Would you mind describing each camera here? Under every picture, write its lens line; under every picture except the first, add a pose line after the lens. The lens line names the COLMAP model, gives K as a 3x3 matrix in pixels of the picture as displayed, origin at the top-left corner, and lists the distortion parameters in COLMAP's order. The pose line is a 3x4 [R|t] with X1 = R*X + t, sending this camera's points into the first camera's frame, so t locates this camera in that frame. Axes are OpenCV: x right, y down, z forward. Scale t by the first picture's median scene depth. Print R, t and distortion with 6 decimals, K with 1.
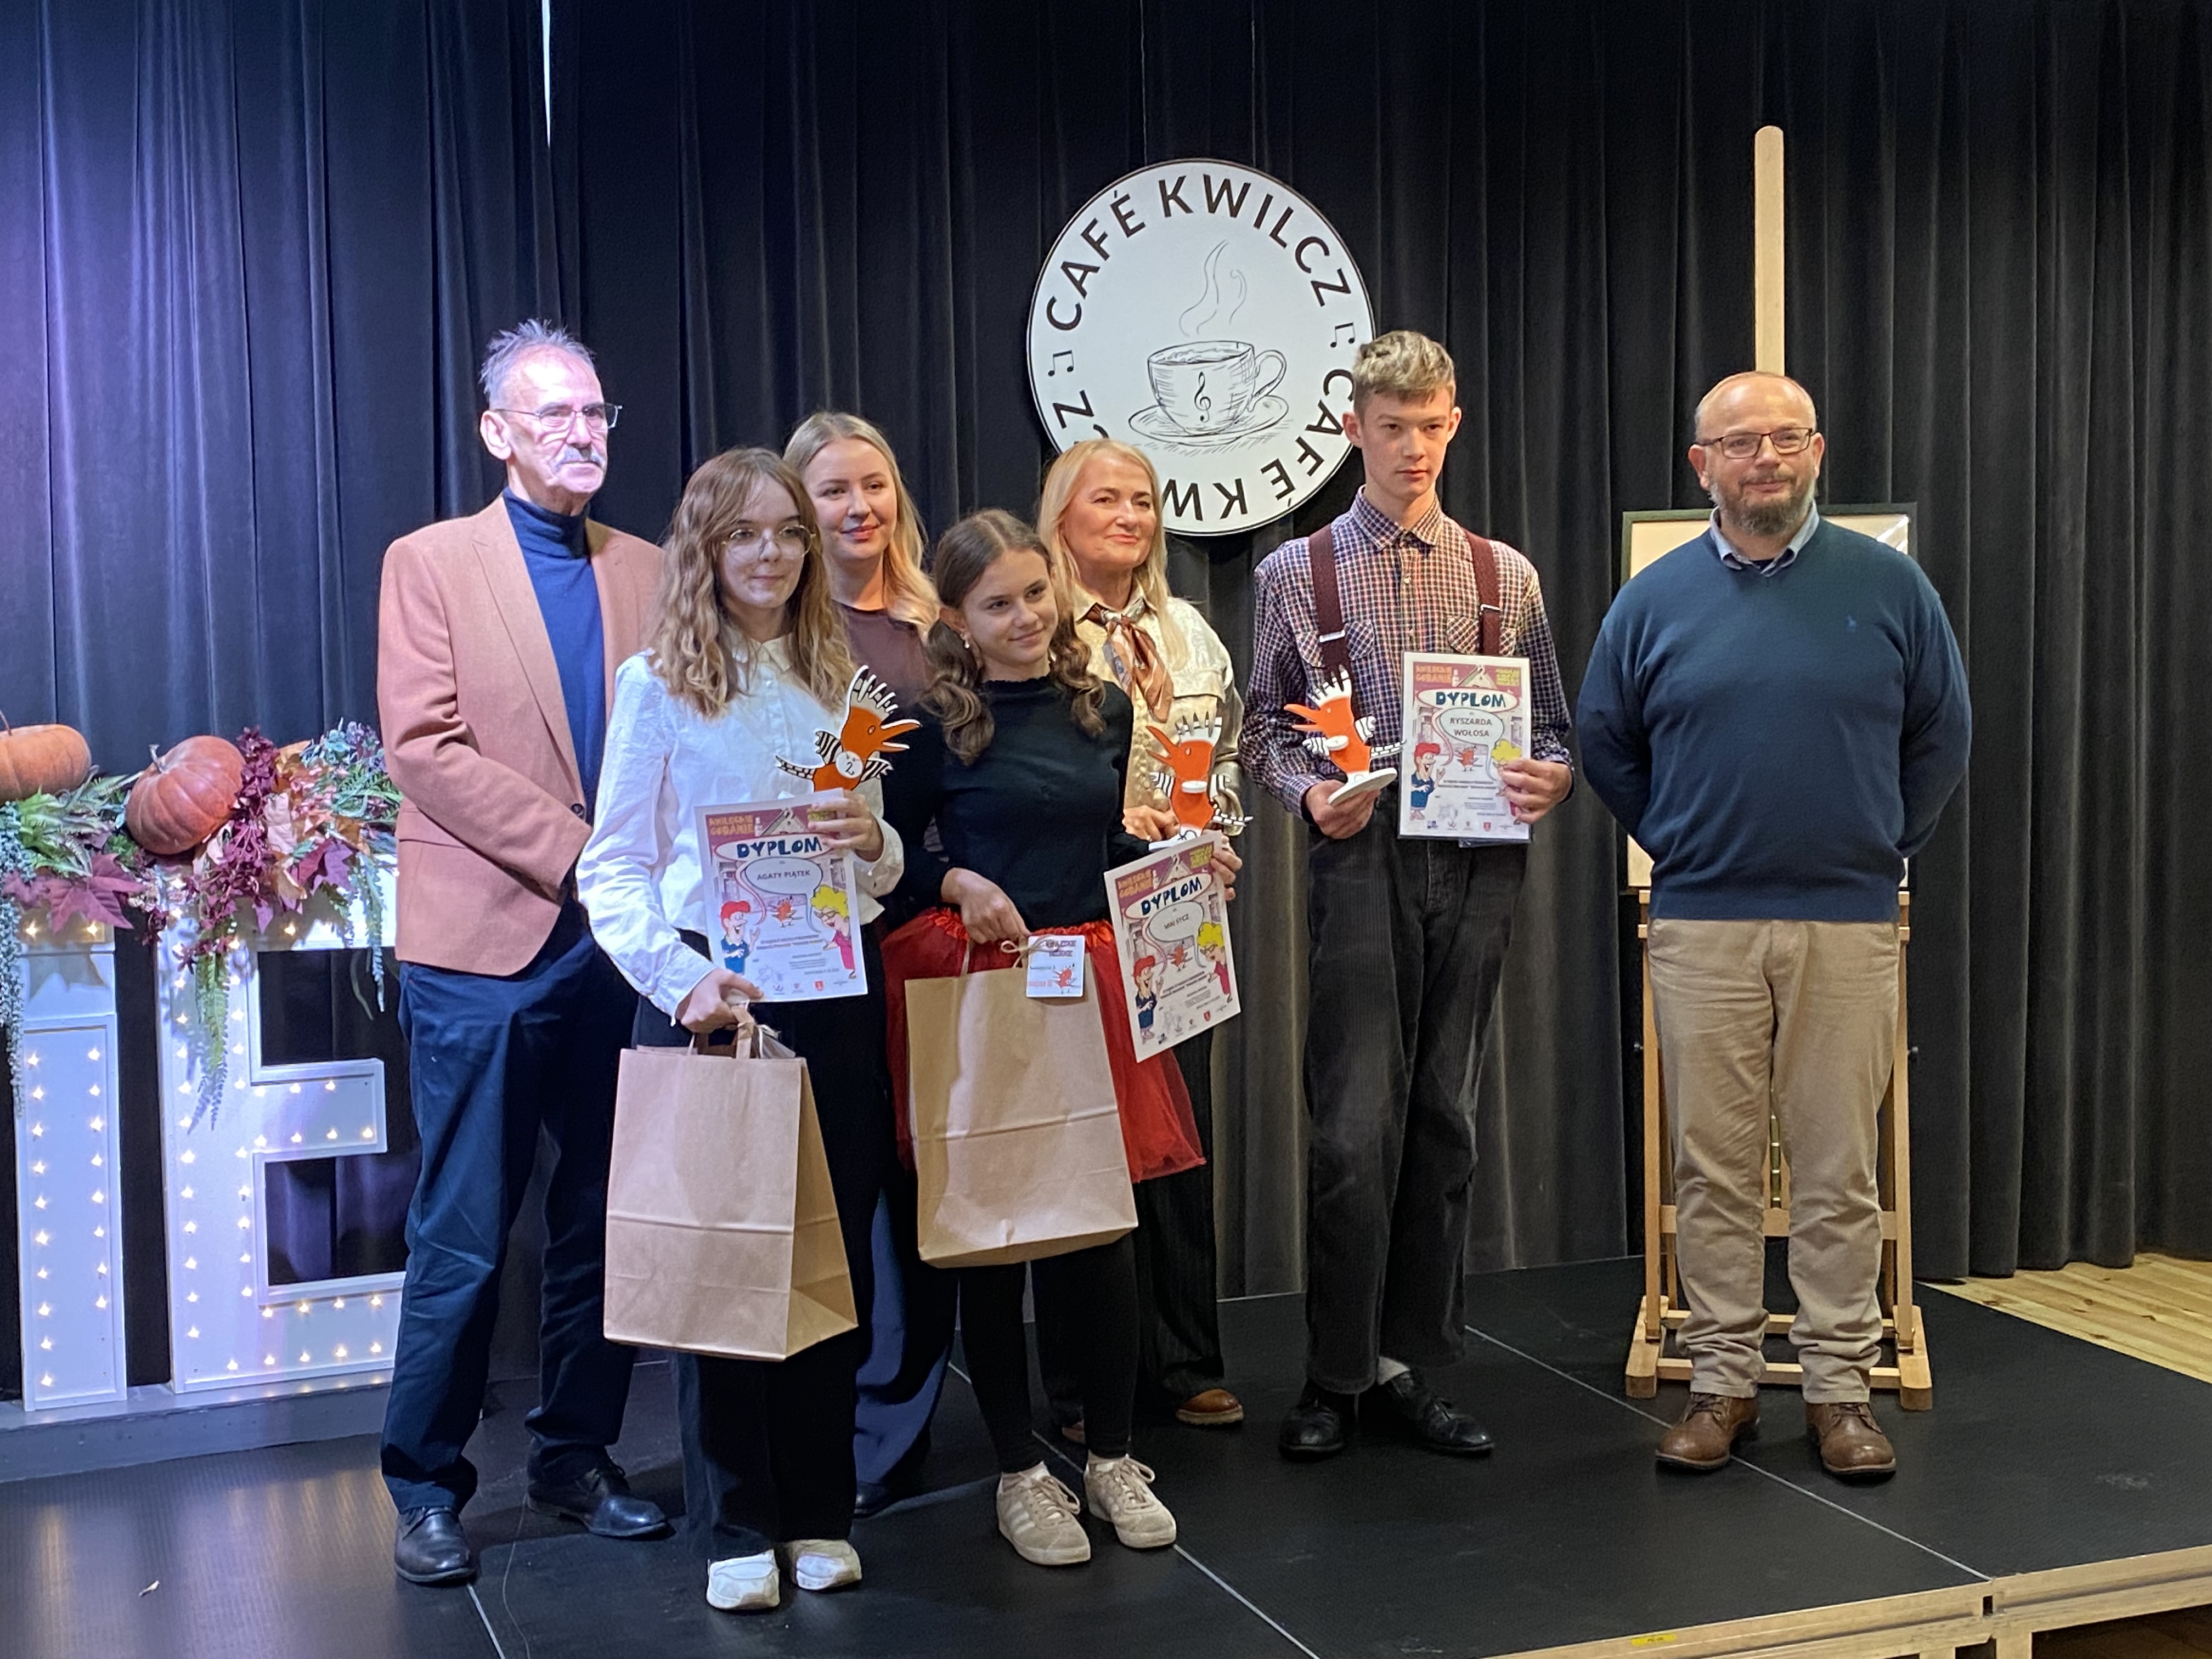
lens RADIAL K [[2924.4, 0, 1131.5], [0, 2924.4, 835.7], [0, 0, 1]] dist [0.268273, -0.890731]
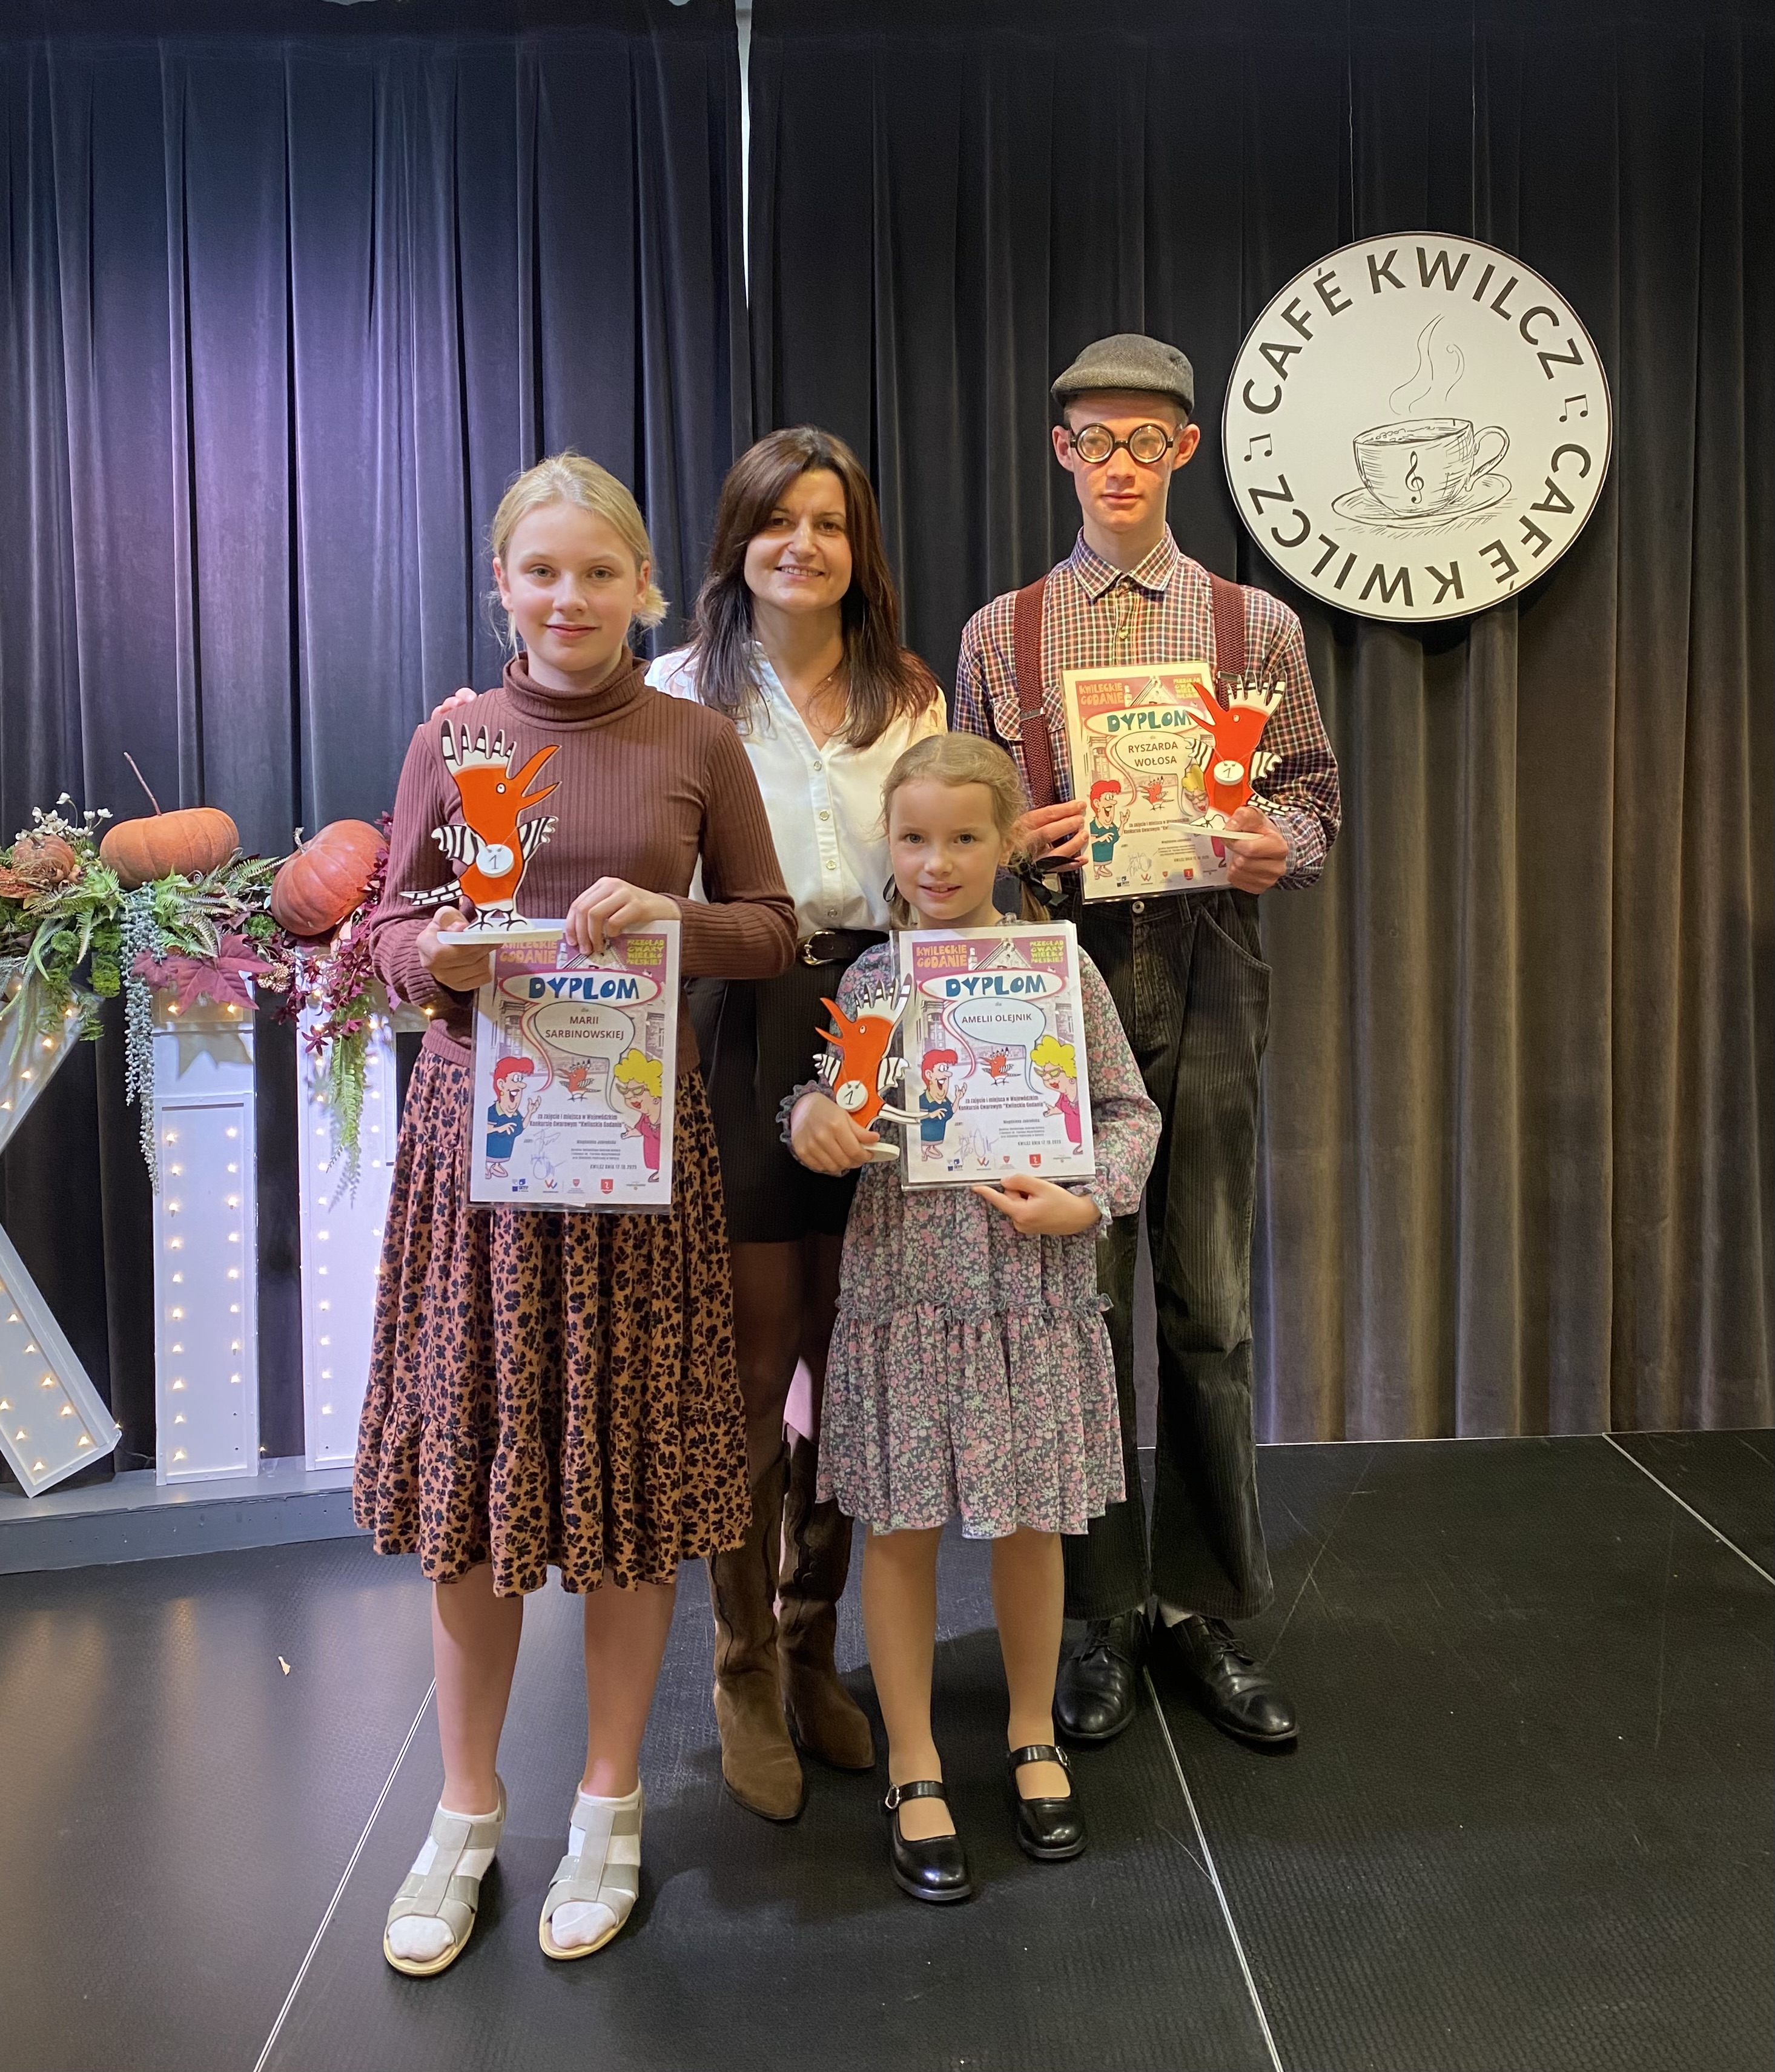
lens RADIAL K [[1865.4, 0, 883.7], [0, 1865.4, 867.5], [0, 0, 1]] dist [0.124400, -0.300889]
pose [[0.951717, 0.007046, -0.306895, 0.049398], [-0.017692, 0.999334, -0.031921, -0.000184], [0.306466, 0.035809, 0.951208, 0.373410]]
